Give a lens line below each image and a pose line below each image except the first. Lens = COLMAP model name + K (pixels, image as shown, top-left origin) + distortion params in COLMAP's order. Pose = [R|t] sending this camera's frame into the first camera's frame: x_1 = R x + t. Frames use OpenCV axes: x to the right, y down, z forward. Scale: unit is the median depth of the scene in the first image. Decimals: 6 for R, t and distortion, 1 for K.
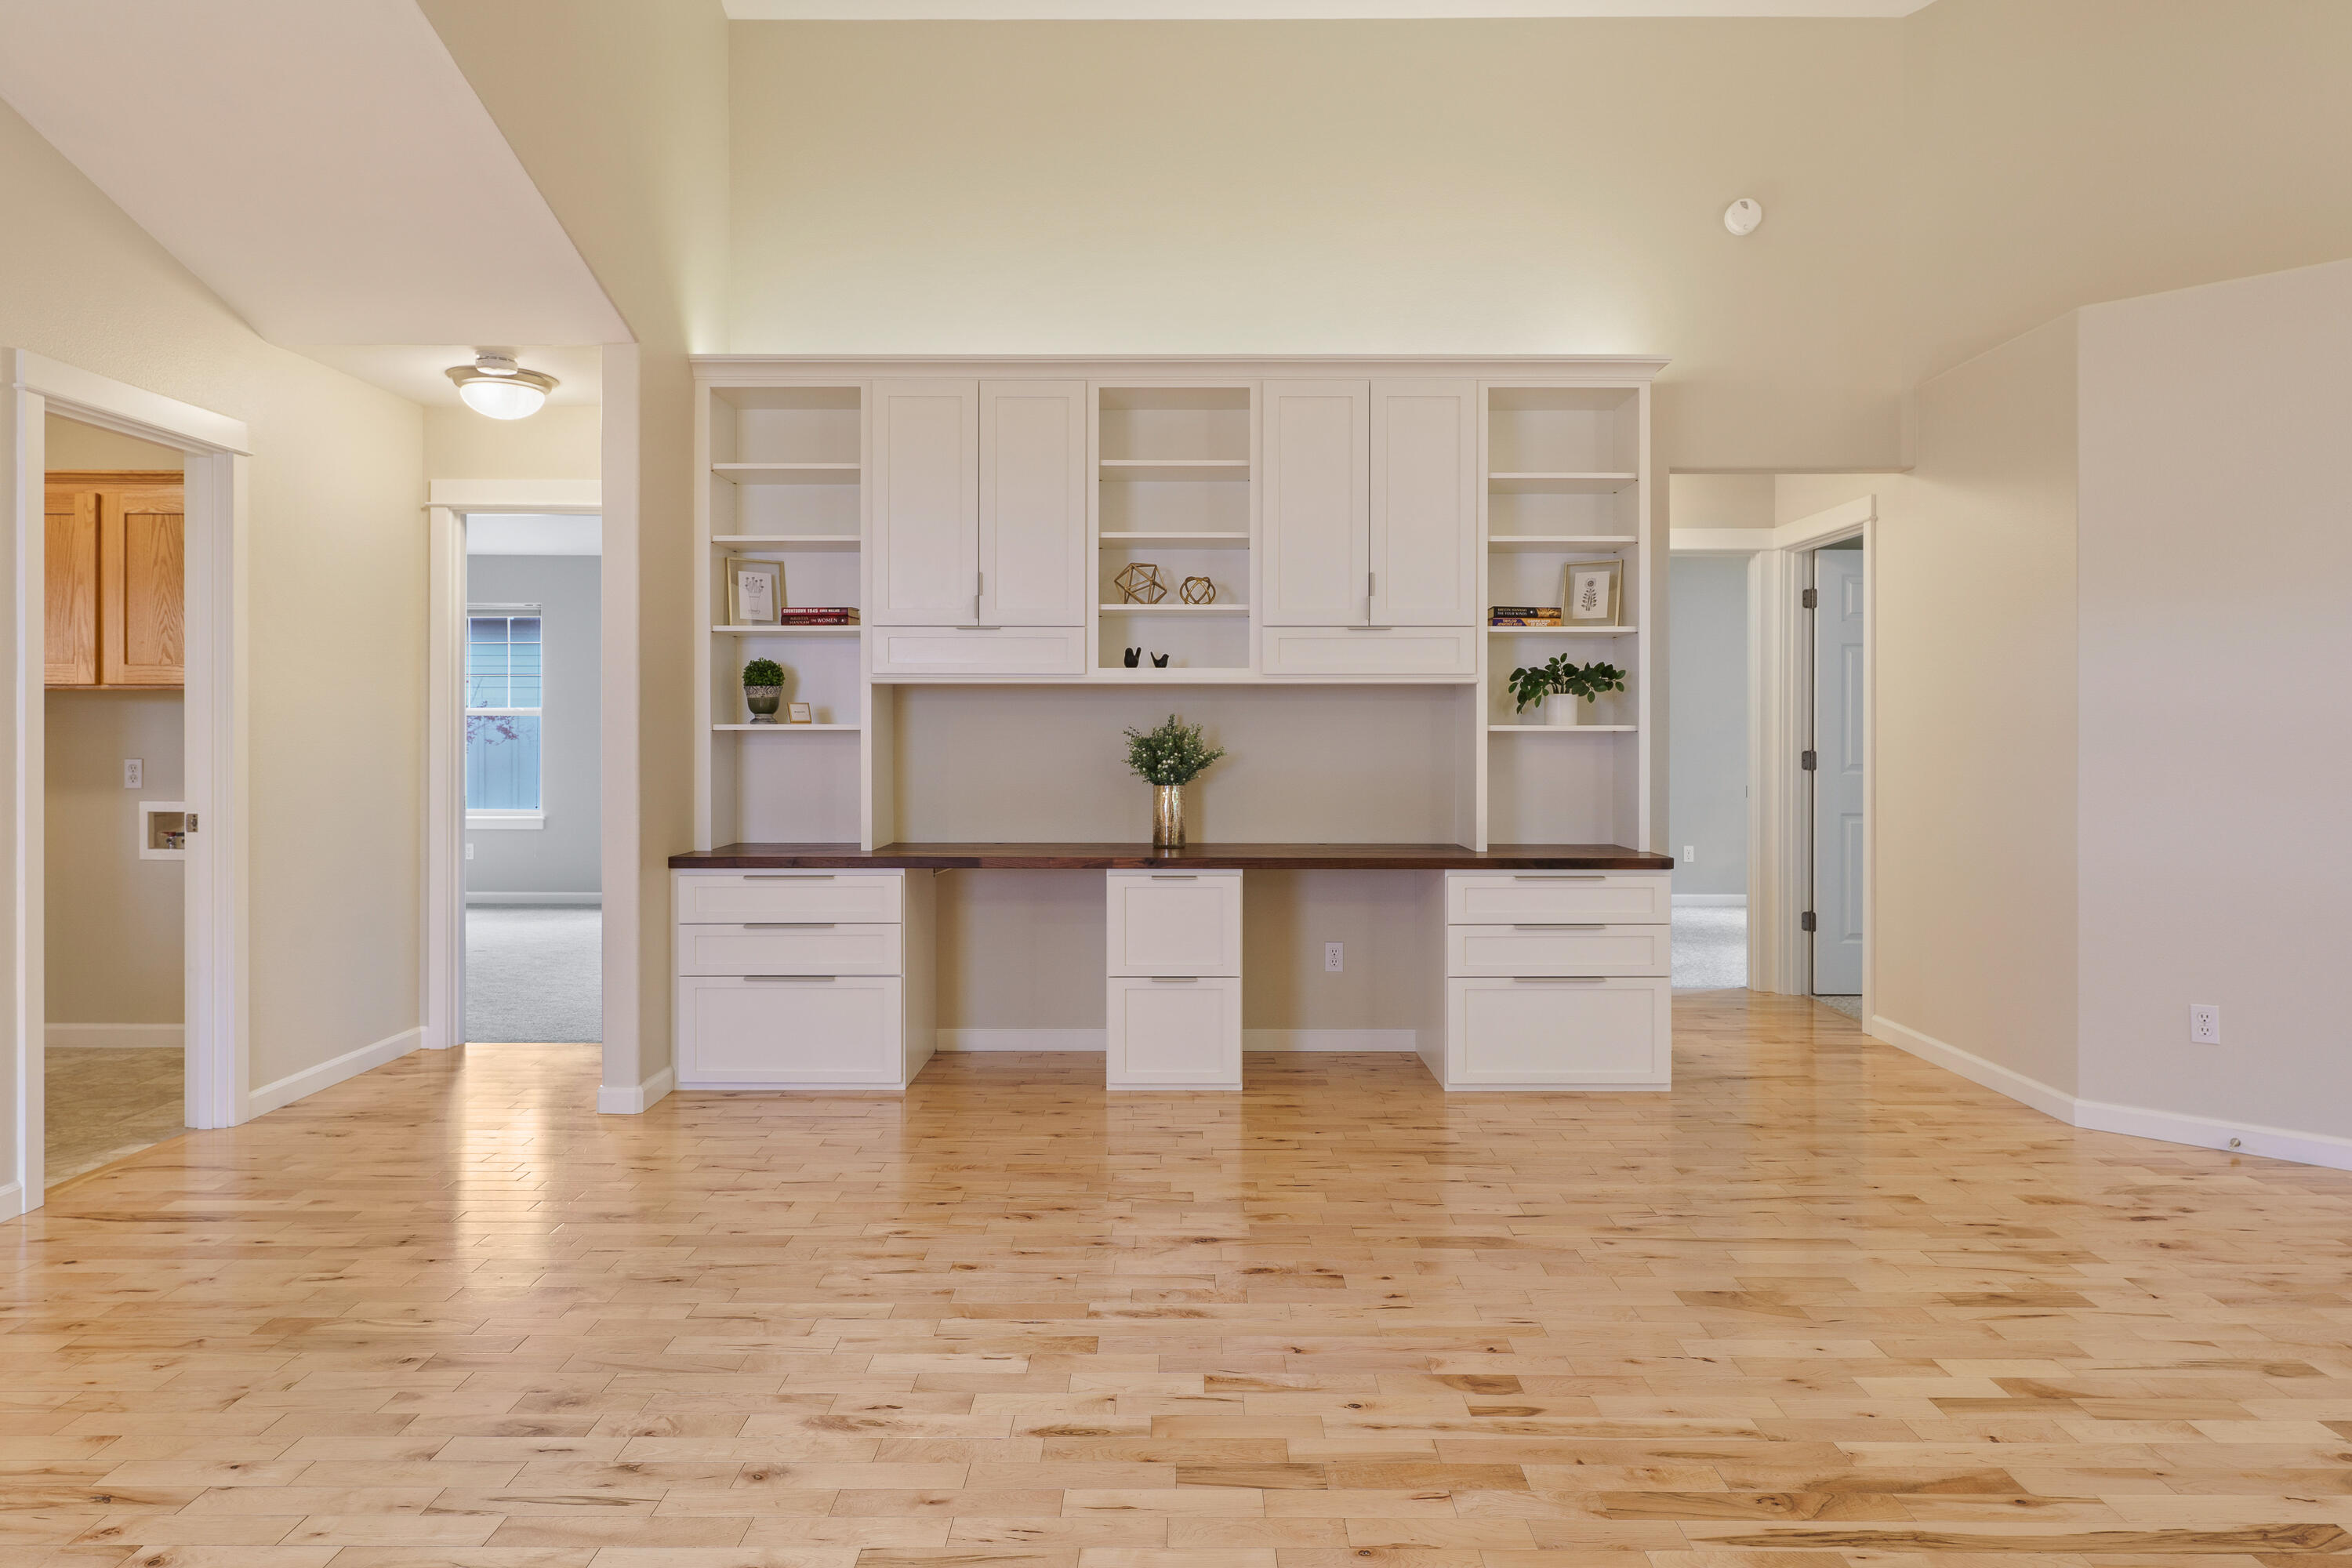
lens RADIAL K [[1441.4, 0, 1183.2], [0, 1441.4, 738.6], [0, 0, 1]] dist [0.000795, 0.000013]
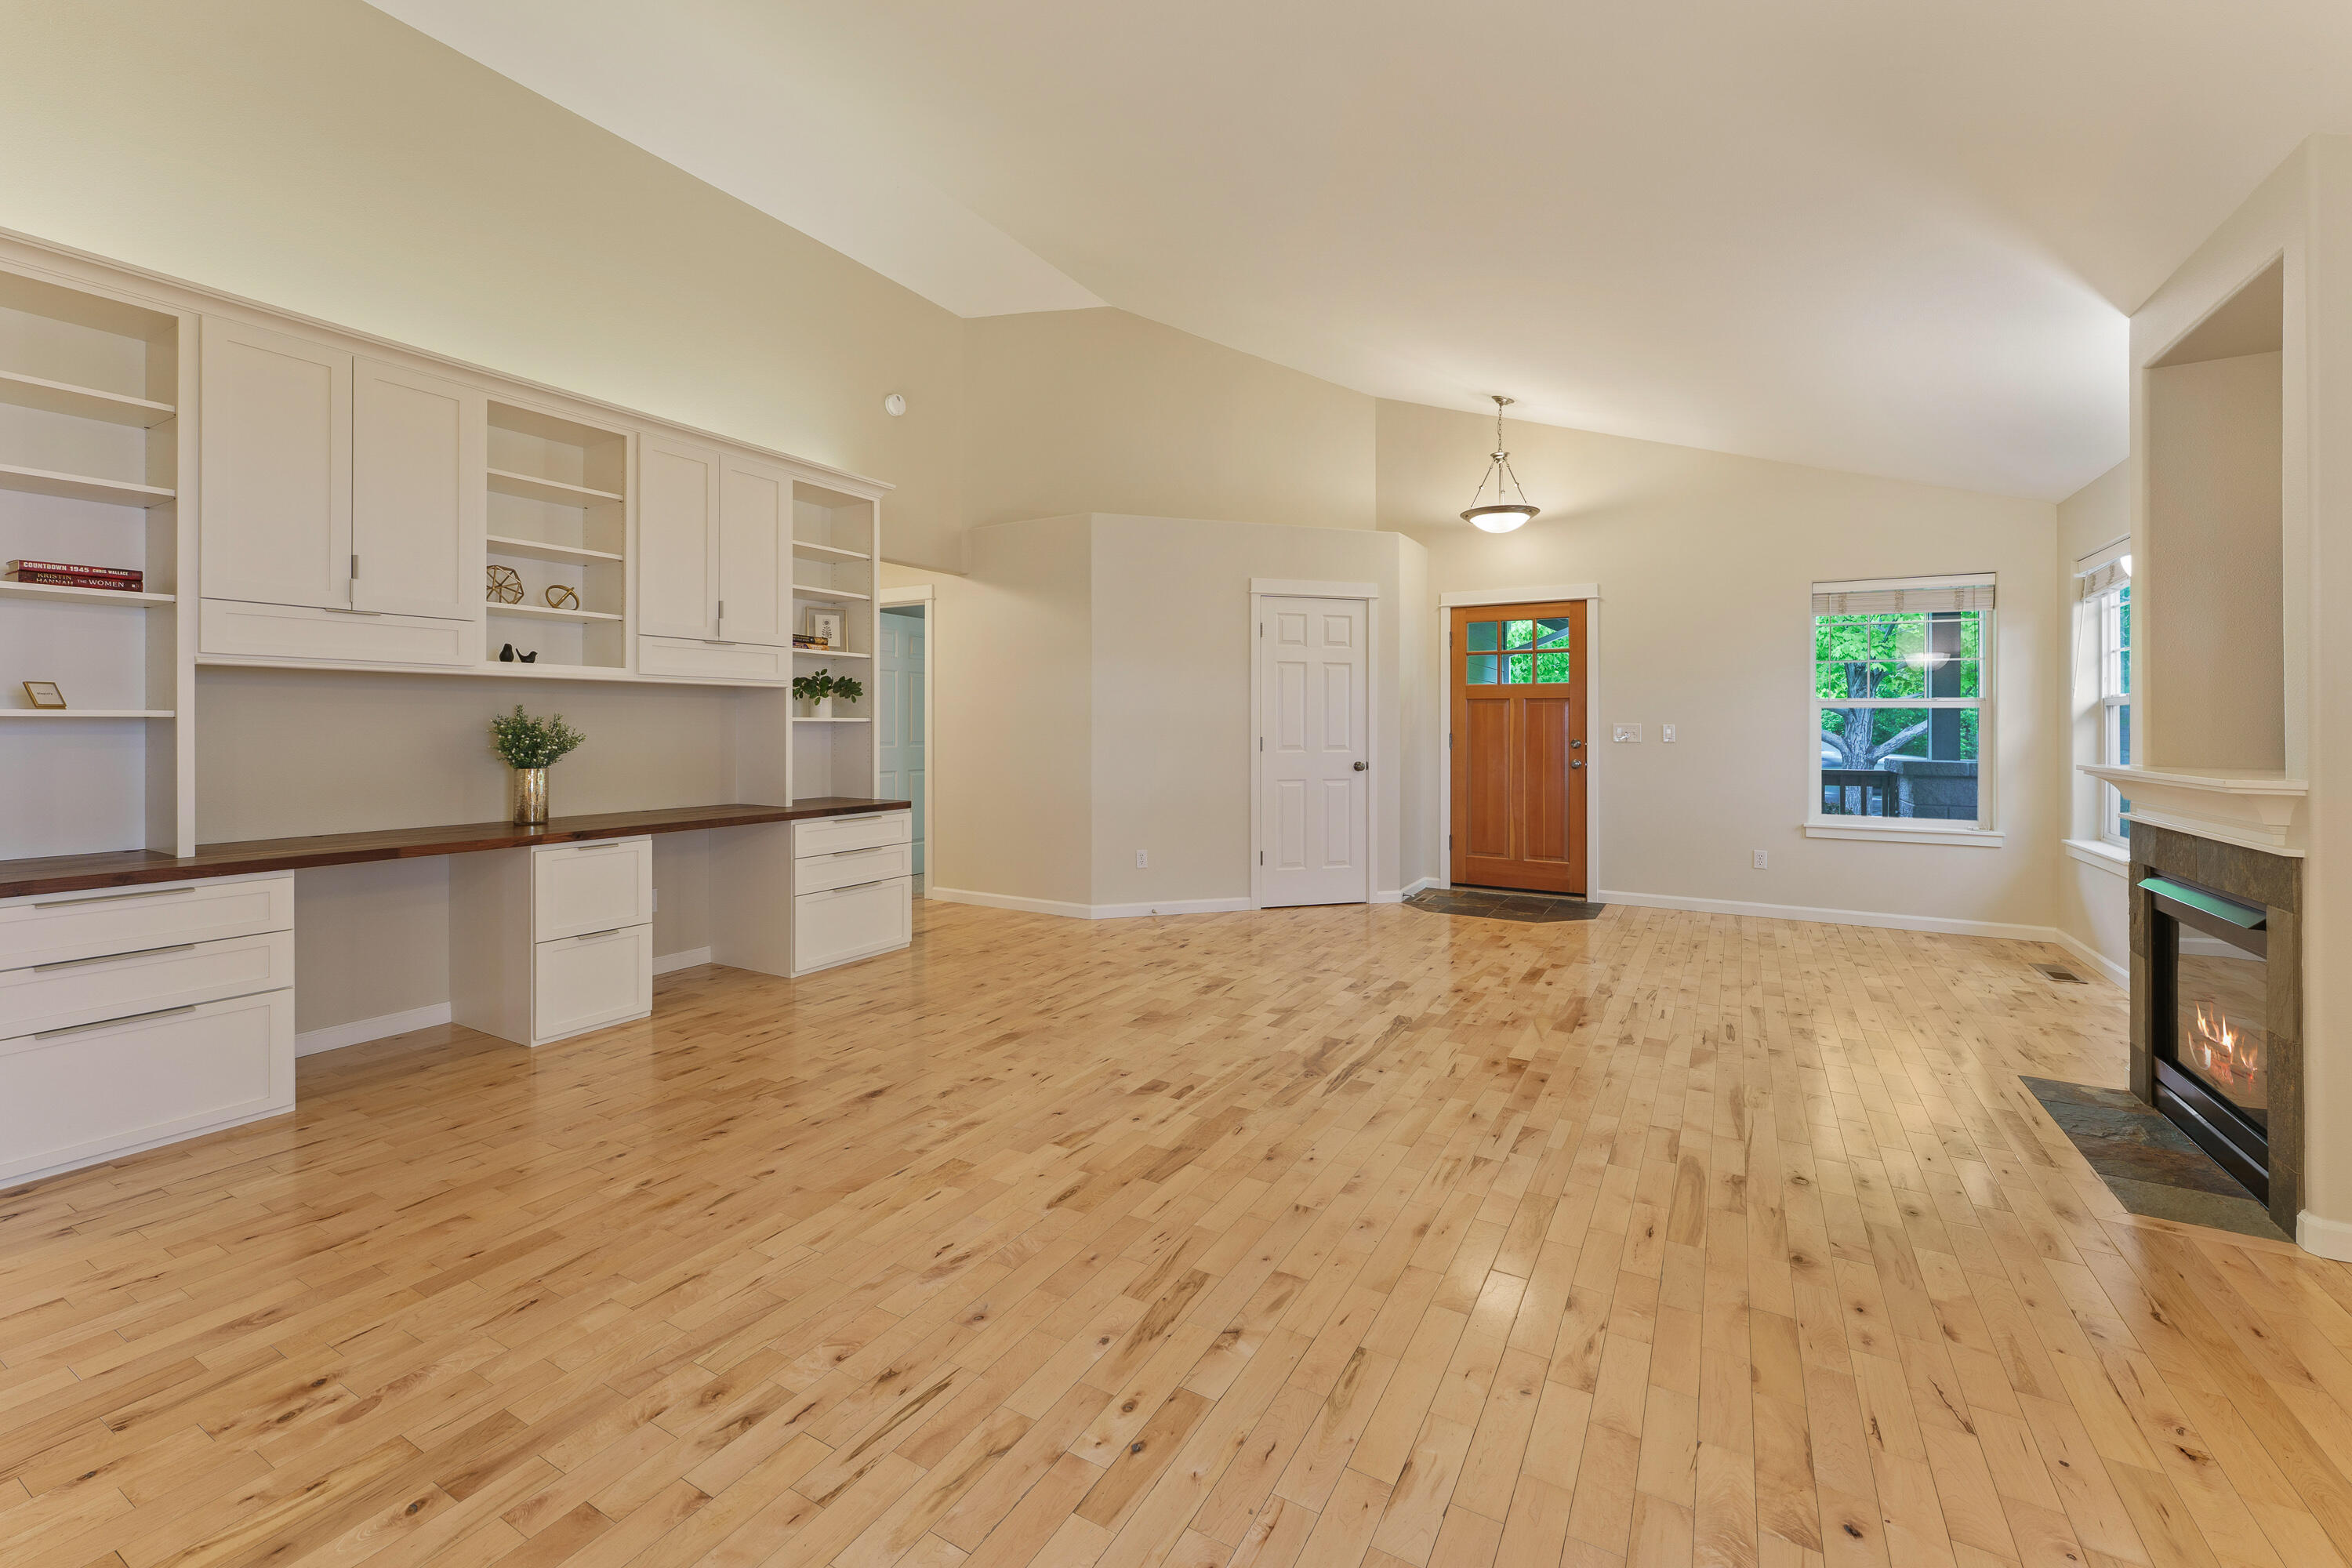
lens RADIAL K [[967.7, 0, 1178.0], [0, 967.7, 723.9], [0, 0, 1]] dist [0.002274, -0.000597]
pose [[0.493909, 0.001570, 0.869512, -0.428660], [-0.000328, 0.999999, -0.001619, -0.001264], [-0.869514, 0.000515, 0.493908, 0.197135]]
